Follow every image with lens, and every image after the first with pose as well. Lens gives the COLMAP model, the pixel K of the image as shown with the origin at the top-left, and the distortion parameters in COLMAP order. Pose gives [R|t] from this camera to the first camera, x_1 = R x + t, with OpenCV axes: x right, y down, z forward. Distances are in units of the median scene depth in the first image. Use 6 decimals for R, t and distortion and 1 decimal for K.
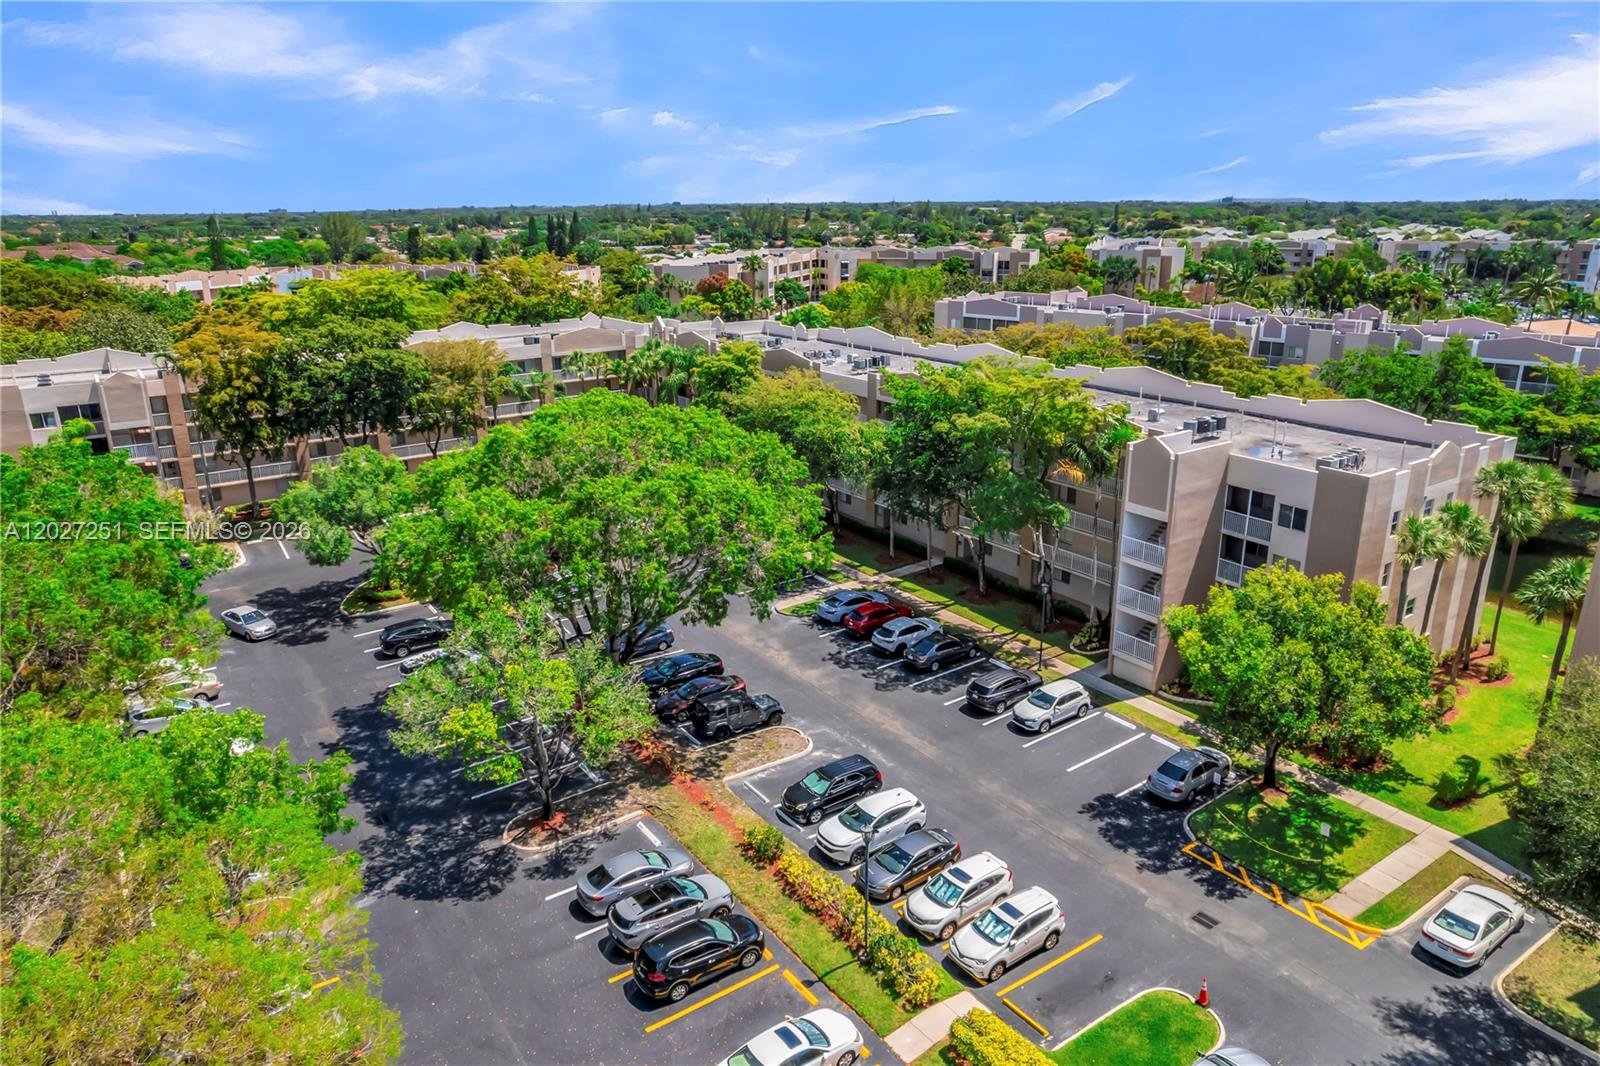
lens RADIAL K [[1037.0, 0, 795.8], [0, 1037.0, 535.8], [0, 0, 1]] dist [-0.075510, 0.066576]
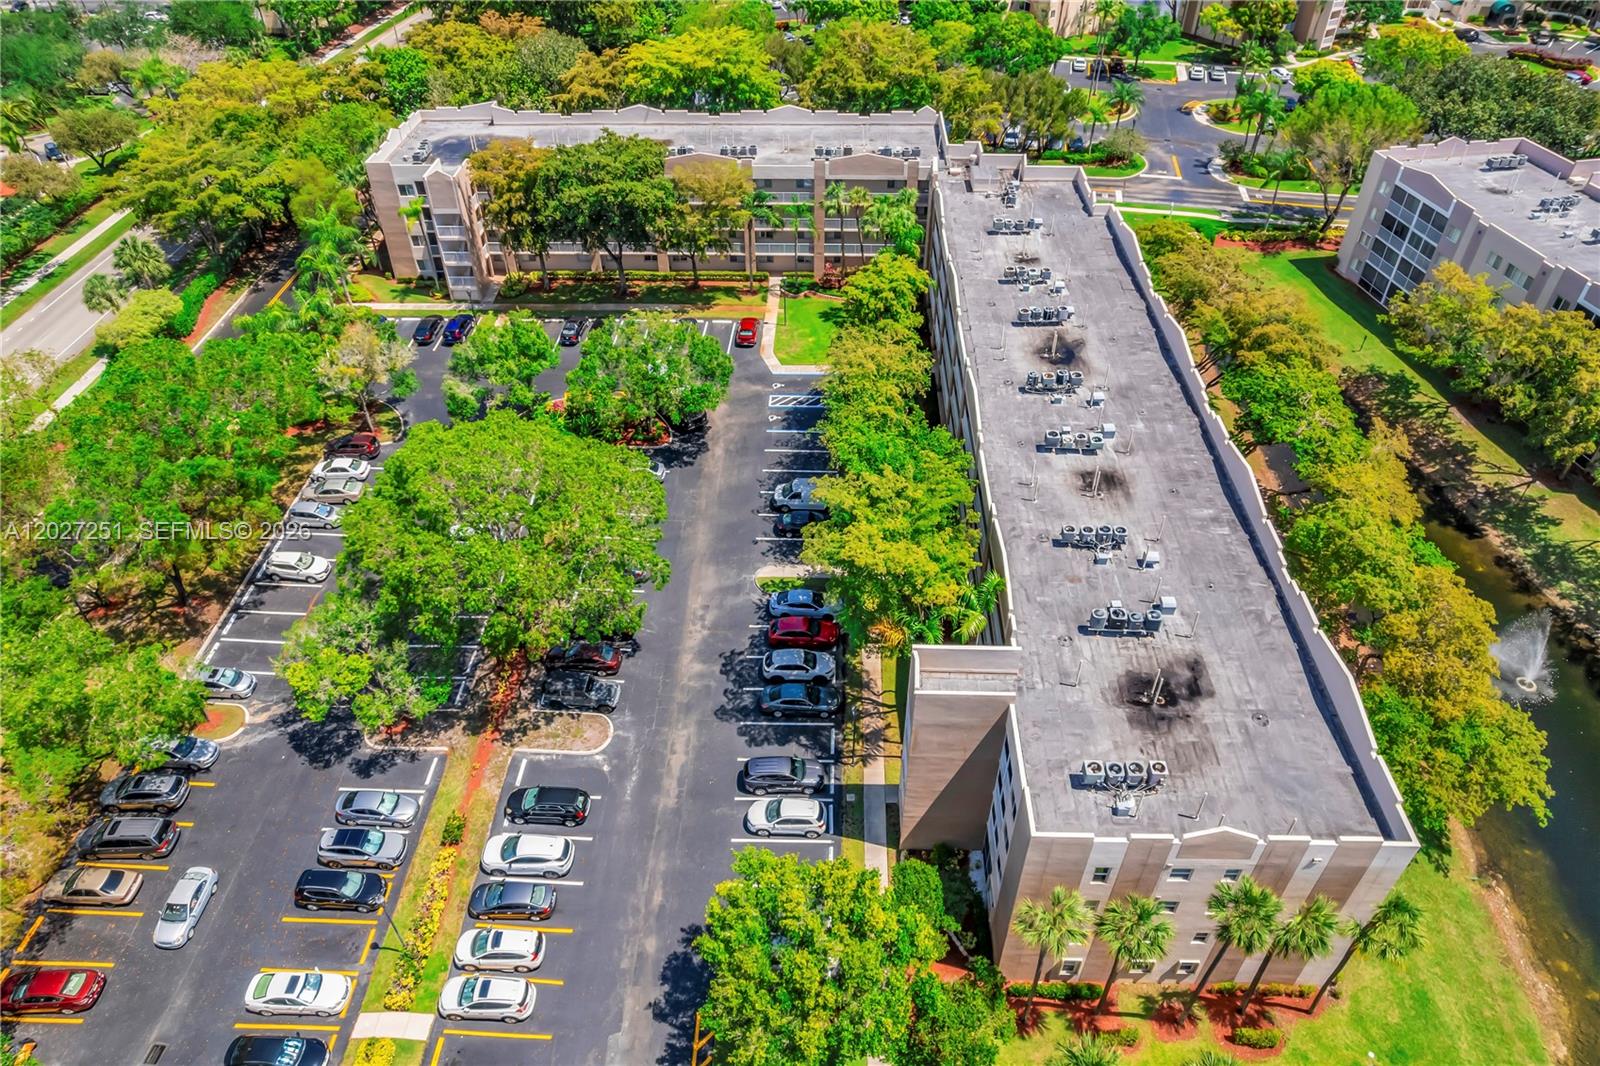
lens RADIAL K [[1037.0, 0, 795.8], [0, 1037.0, 535.8], [0, 0, 1]] dist [-0.075510, 0.066576]
pose [[0.801417, 0.390938, -0.452657, 0.626821], [-0.186214, 0.882291, 0.432303, -0.567569], [0.568379, -0.262164, 0.779881, 0.223971]]
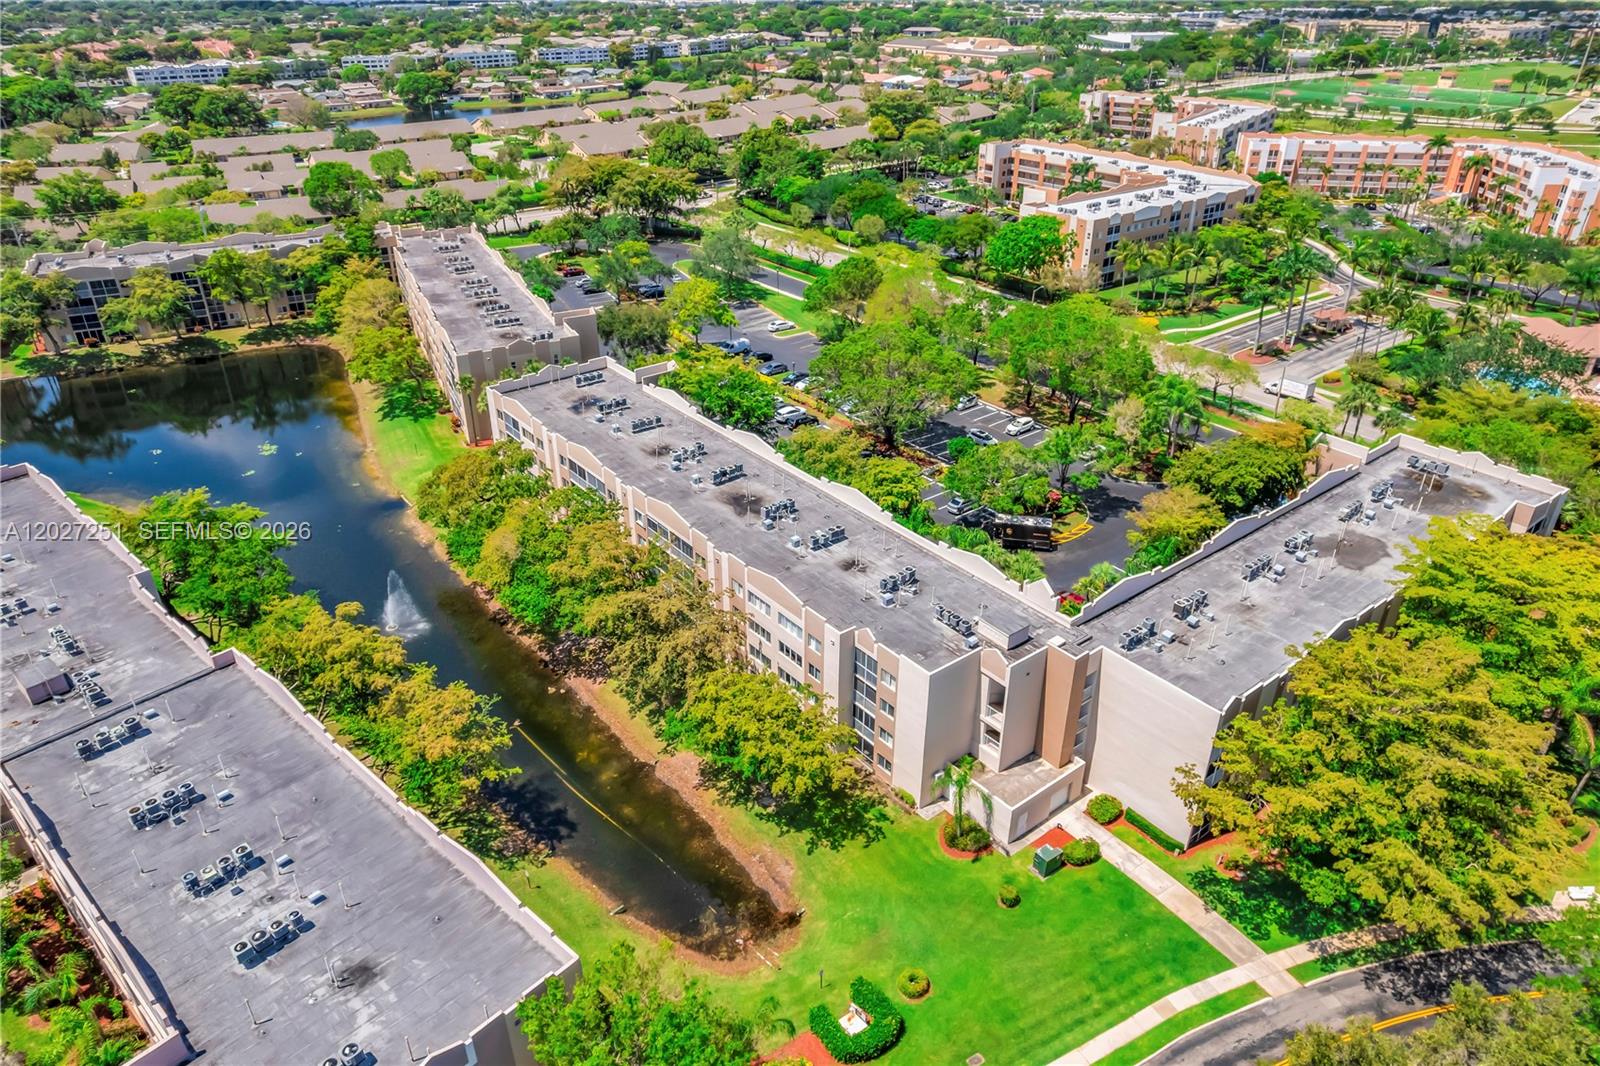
lens RADIAL K [[1037.0, 0, 795.8], [0, 1037.0, 535.8], [0, 0, 1]] dist [-0.075510, 0.066576]
pose [[-0.998338, 0.034508, -0.046152, 0.178312], [-0.010624, 0.676932, 0.735969, -1.573474], [0.056639, 0.735236, -0.675441, 2.895584]]
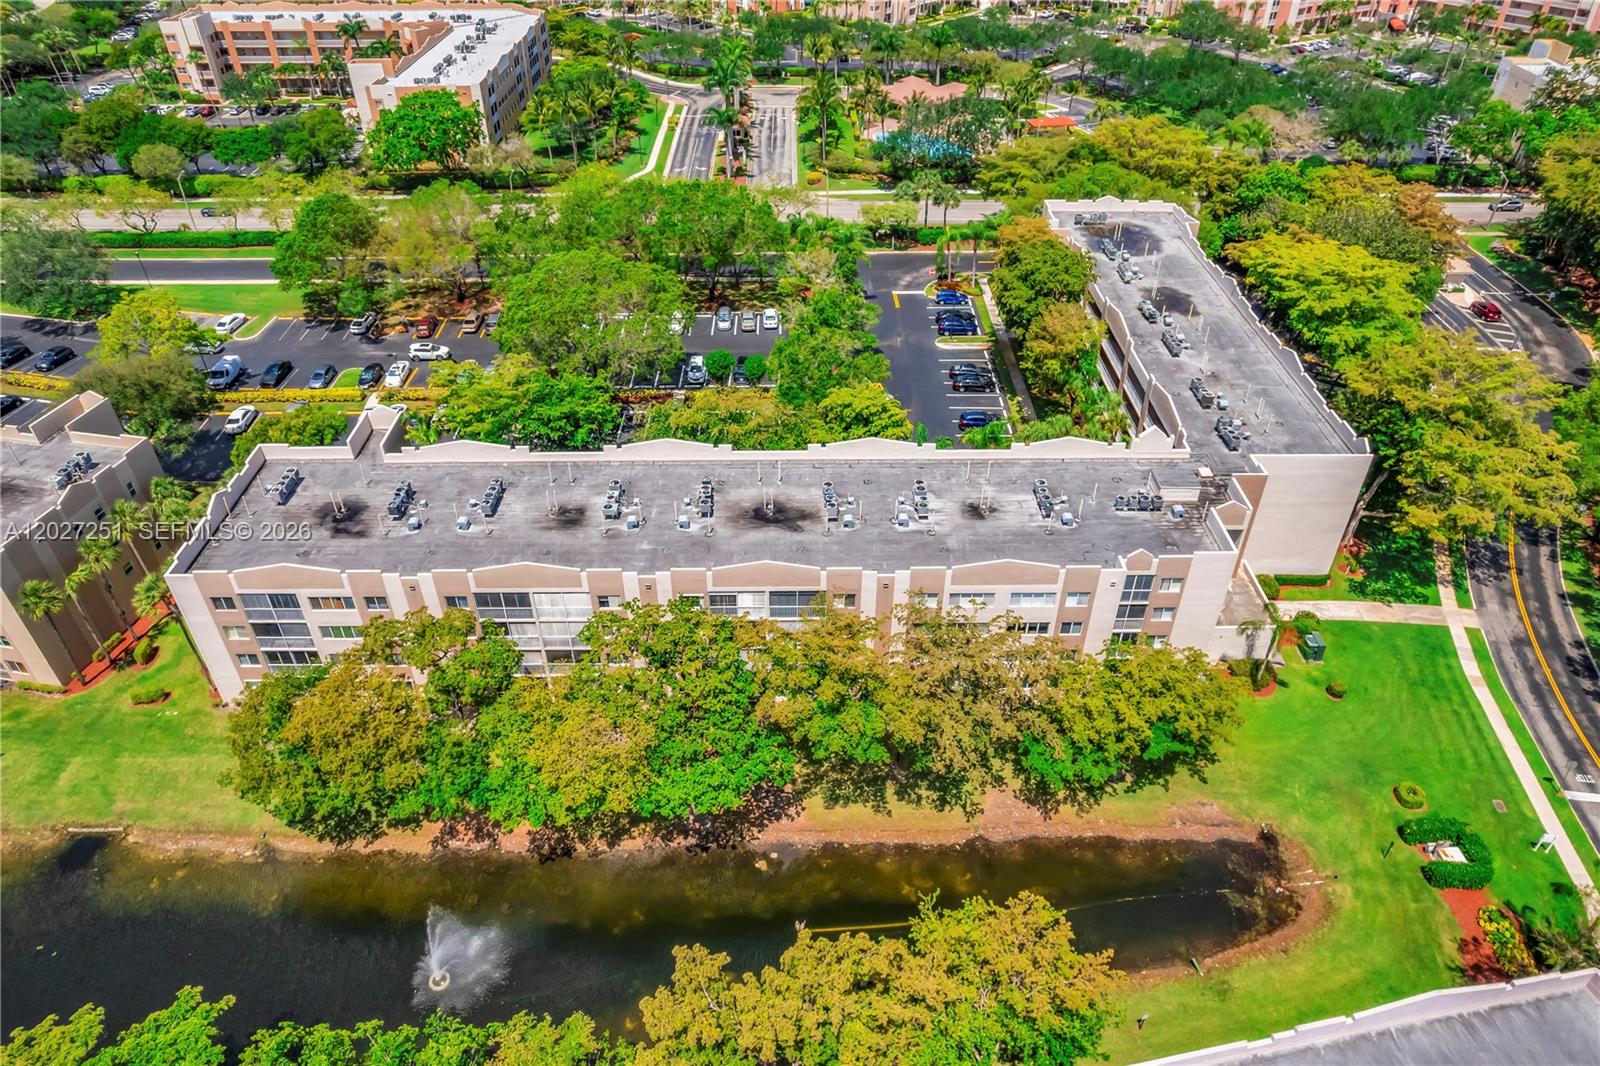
lens RADIAL K [[1037.0, 0, 795.8], [0, 1037.0, 535.8], [0, 0, 1]] dist [-0.075510, 0.066576]
pose [[-0.562384, 0.507517, -0.652802, 1.122693], [-0.254880, 0.644638, 0.720748, -1.276922], [0.786613, 0.571724, -0.233178, 1.969323]]
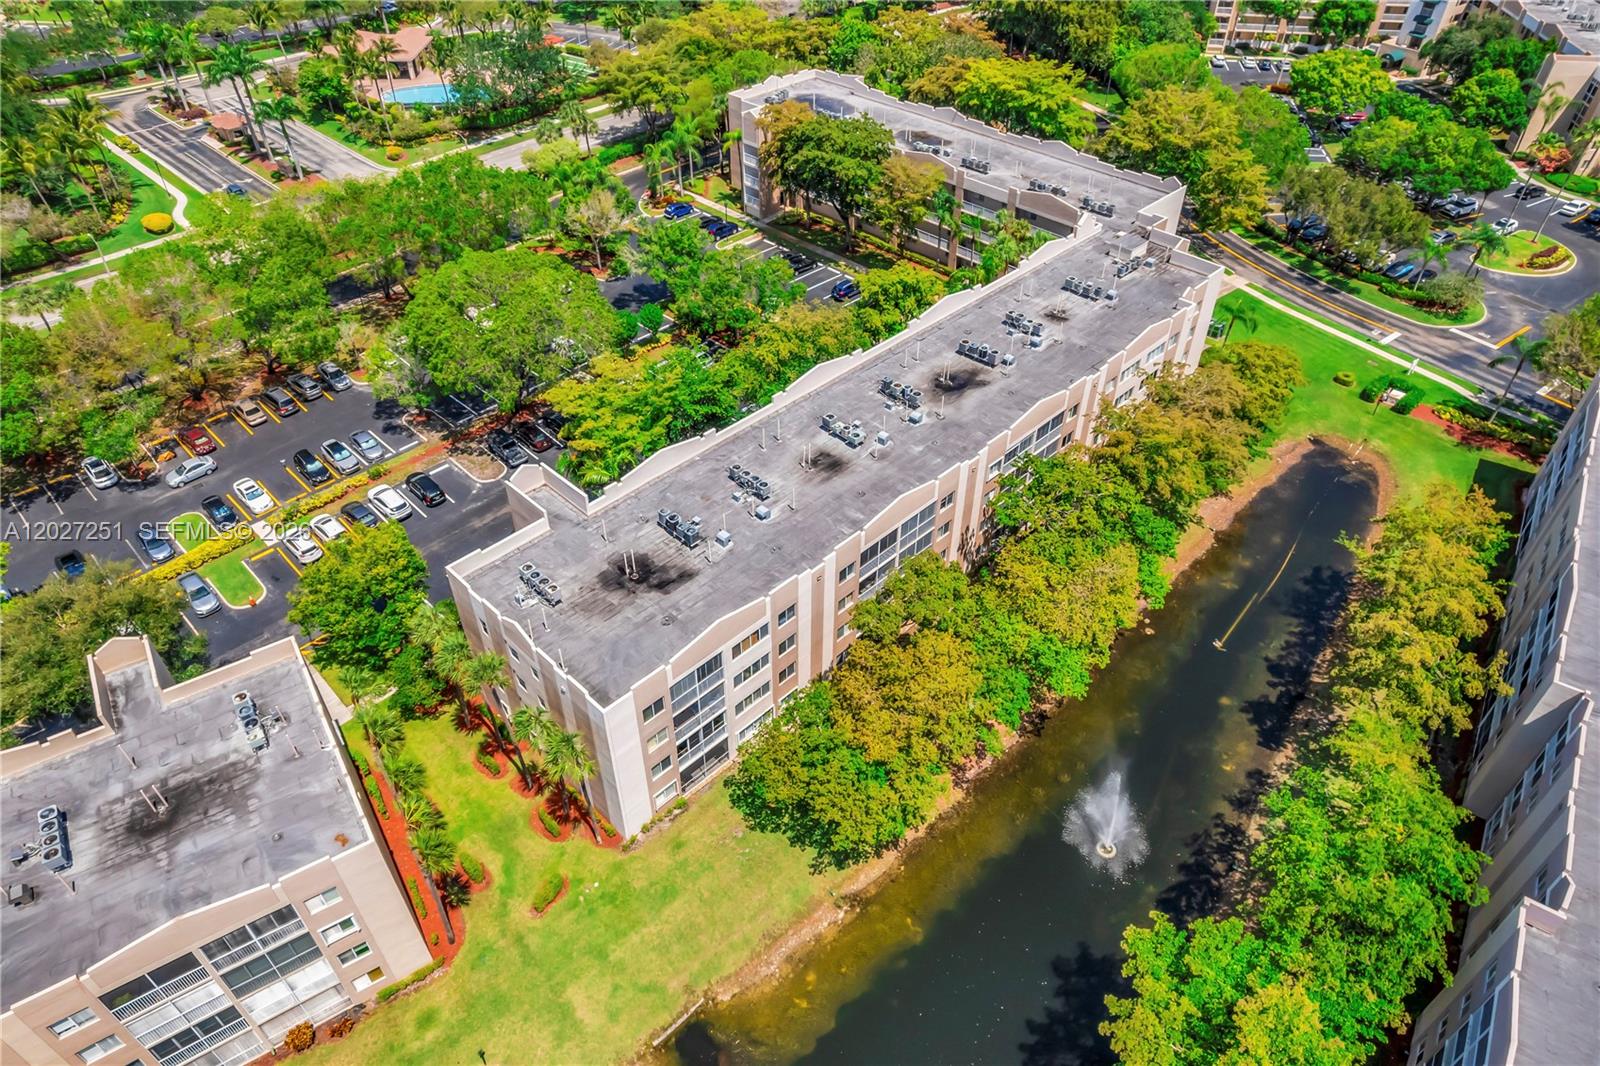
lens RADIAL K [[1037.0, 0, 795.8], [0, 1037.0, 535.8], [0, 0, 1]] dist [-0.075510, 0.066576]
pose [[0.181858, 0.647718, -0.739857, 1.454559], [-0.310633, 0.751717, 0.581746, -0.912063], [0.932971, 0.124029, 0.337908, 0.863202]]
